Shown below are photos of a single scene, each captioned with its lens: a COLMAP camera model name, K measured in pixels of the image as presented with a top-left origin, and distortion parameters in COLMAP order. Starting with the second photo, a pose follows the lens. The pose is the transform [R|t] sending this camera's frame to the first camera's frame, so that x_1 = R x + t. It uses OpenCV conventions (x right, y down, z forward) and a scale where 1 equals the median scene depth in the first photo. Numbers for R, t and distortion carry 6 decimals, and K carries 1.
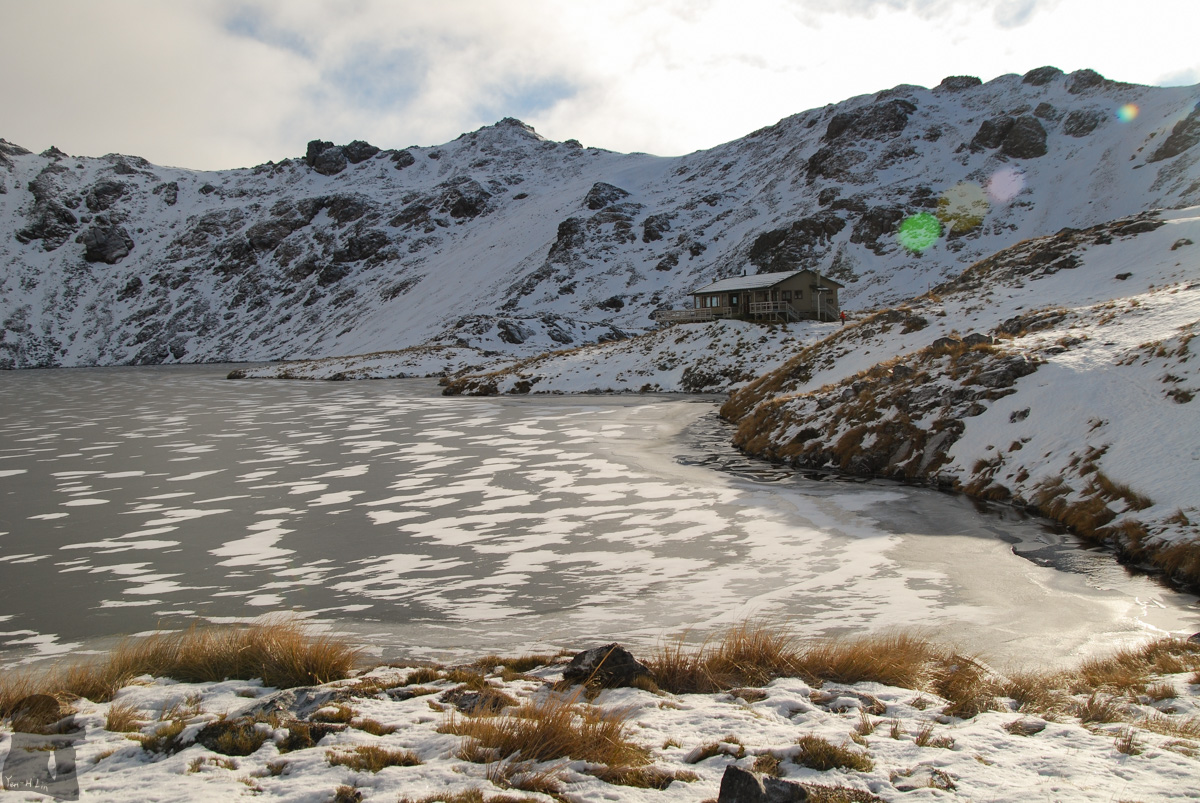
lens RADIAL K [[1247.3, 0, 600.0], [0, 1247.3, 401.5], [0, 0, 1]] dist [-0.083931, 0.002572]
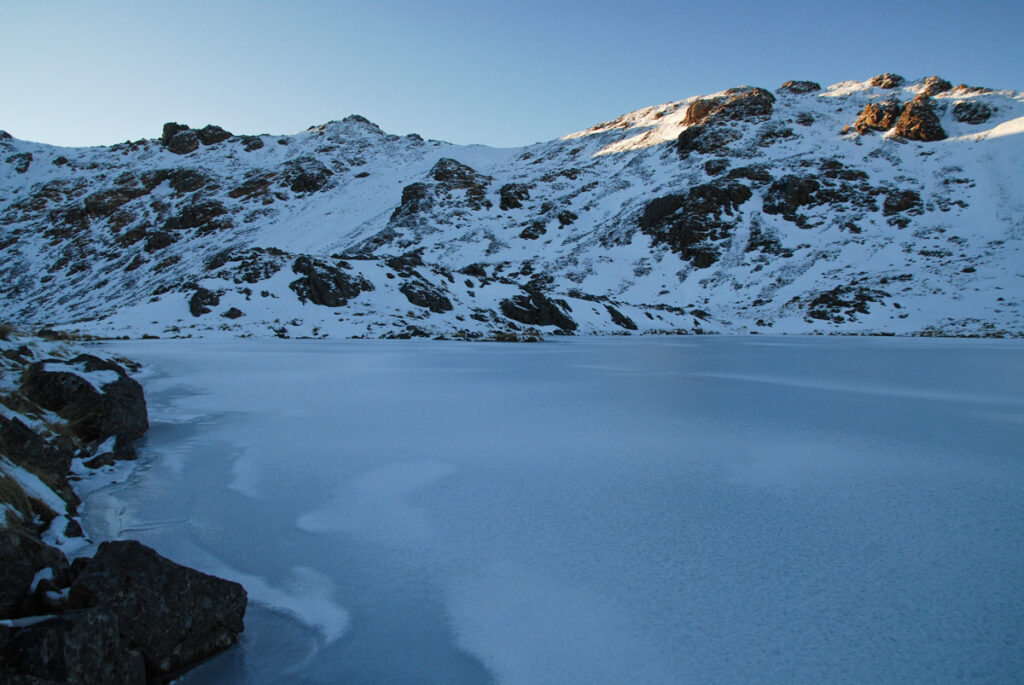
lens RADIAL K [[790.8, 0, 512.0], [0, 790.8, 342.5], [0, 0, 1]] dist [-0.169212, 0.122762]
pose [[0.991063, 0.039024, 0.127555, -0.020537], [-0.035048, 0.998832, -0.033268, -0.014295], [-0.128704, 0.028500, 0.991273, 0.387736]]
